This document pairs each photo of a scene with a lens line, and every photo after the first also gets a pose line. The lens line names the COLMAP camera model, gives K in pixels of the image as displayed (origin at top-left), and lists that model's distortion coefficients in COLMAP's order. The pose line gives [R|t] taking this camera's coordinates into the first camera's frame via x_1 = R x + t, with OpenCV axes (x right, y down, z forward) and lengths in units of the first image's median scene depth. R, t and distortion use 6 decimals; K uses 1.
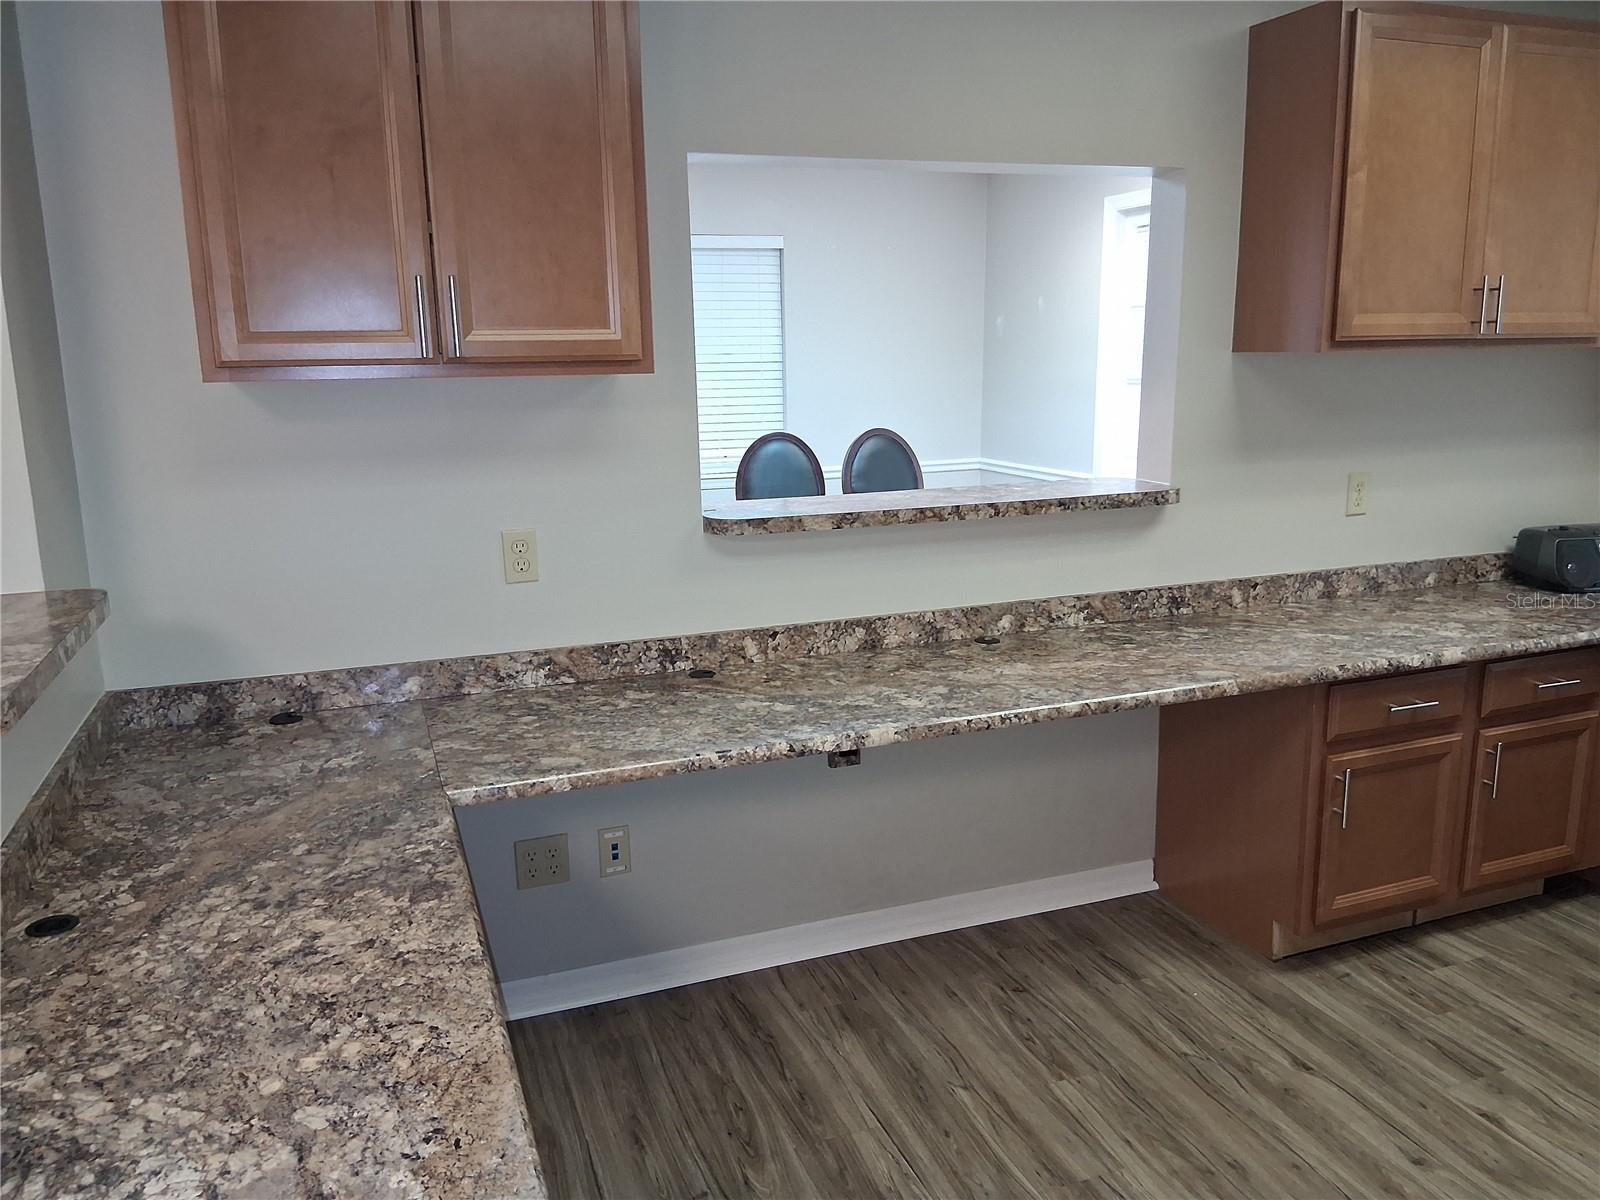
lens RADIAL K [[1209.1, 0, 793.5], [0, 1209.1, 600.6], [0, 0, 1]] dist [0.122842, -0.213088]
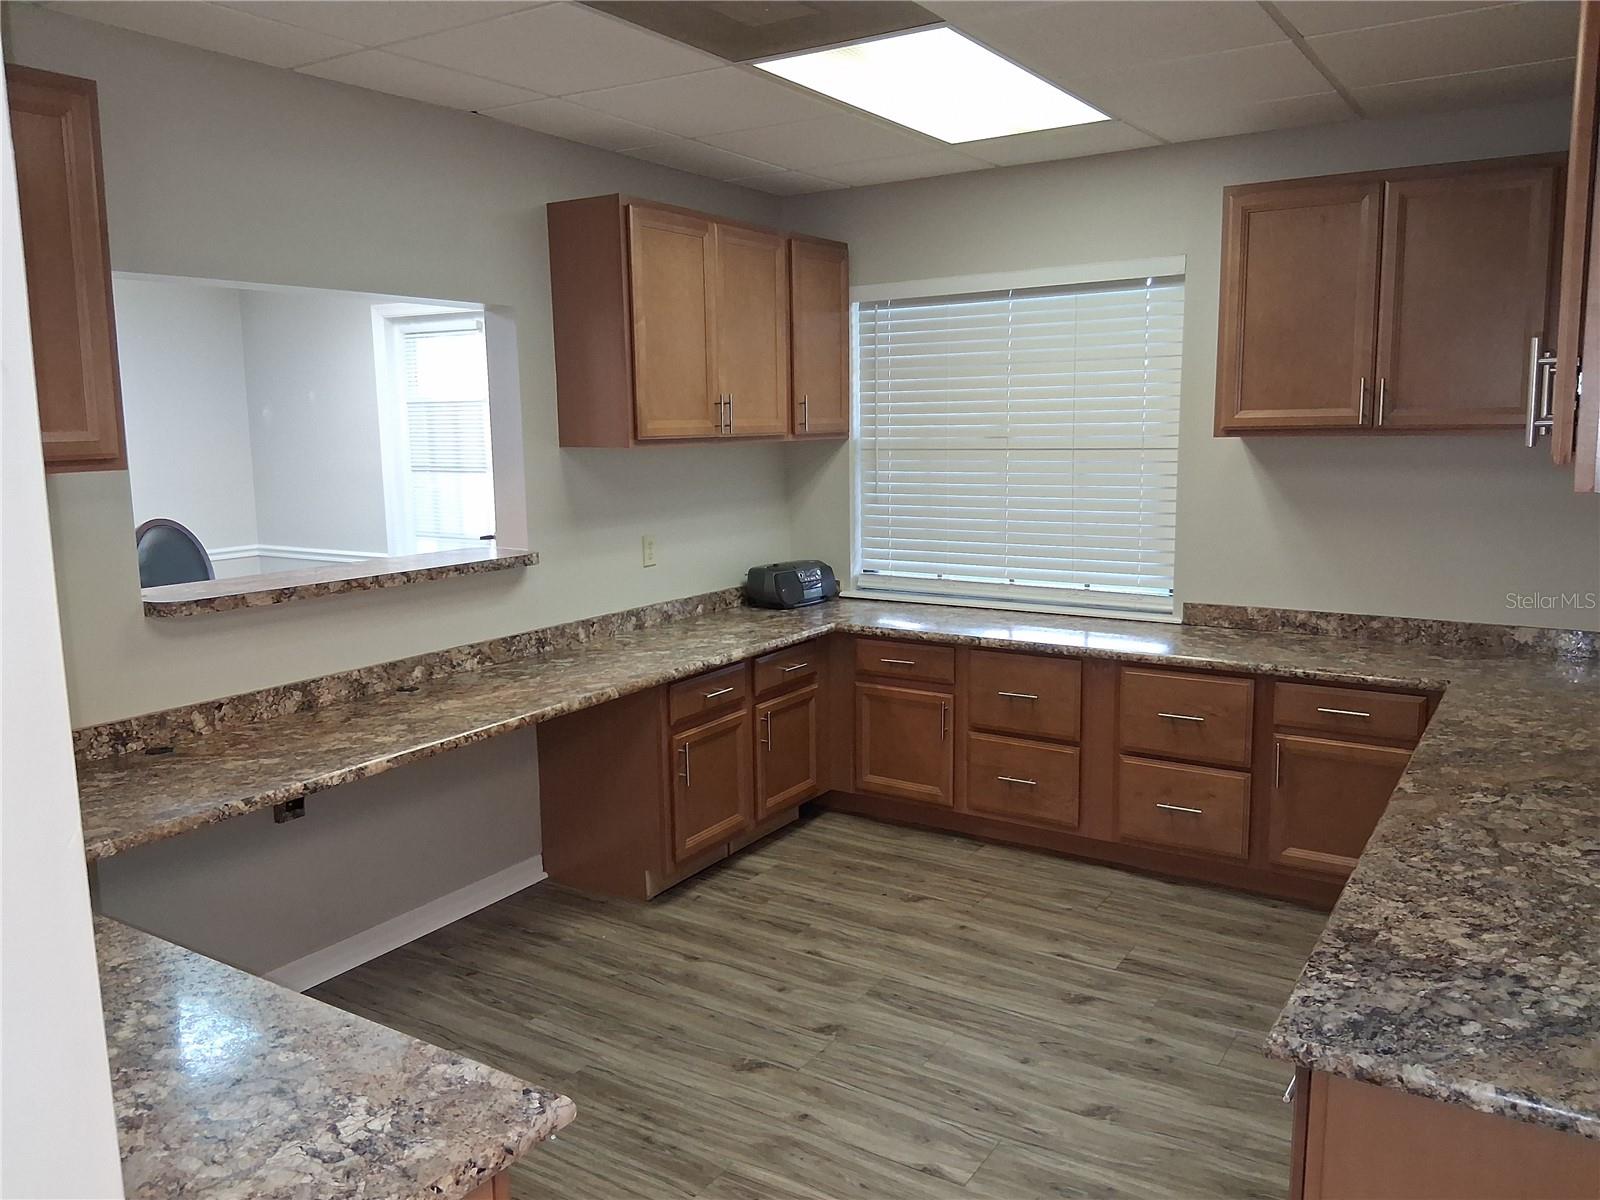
lens RADIAL K [[1209.1, 0, 793.5], [0, 1209.1, 600.6], [0, 0, 1]] dist [0.122842, -0.213088]
pose [[0.801302, -0.085132, 0.592172, -0.241378], [0.125306, 0.991751, -0.026983, 0.027613], [-0.584990, 0.095824, 0.805360, -0.185445]]
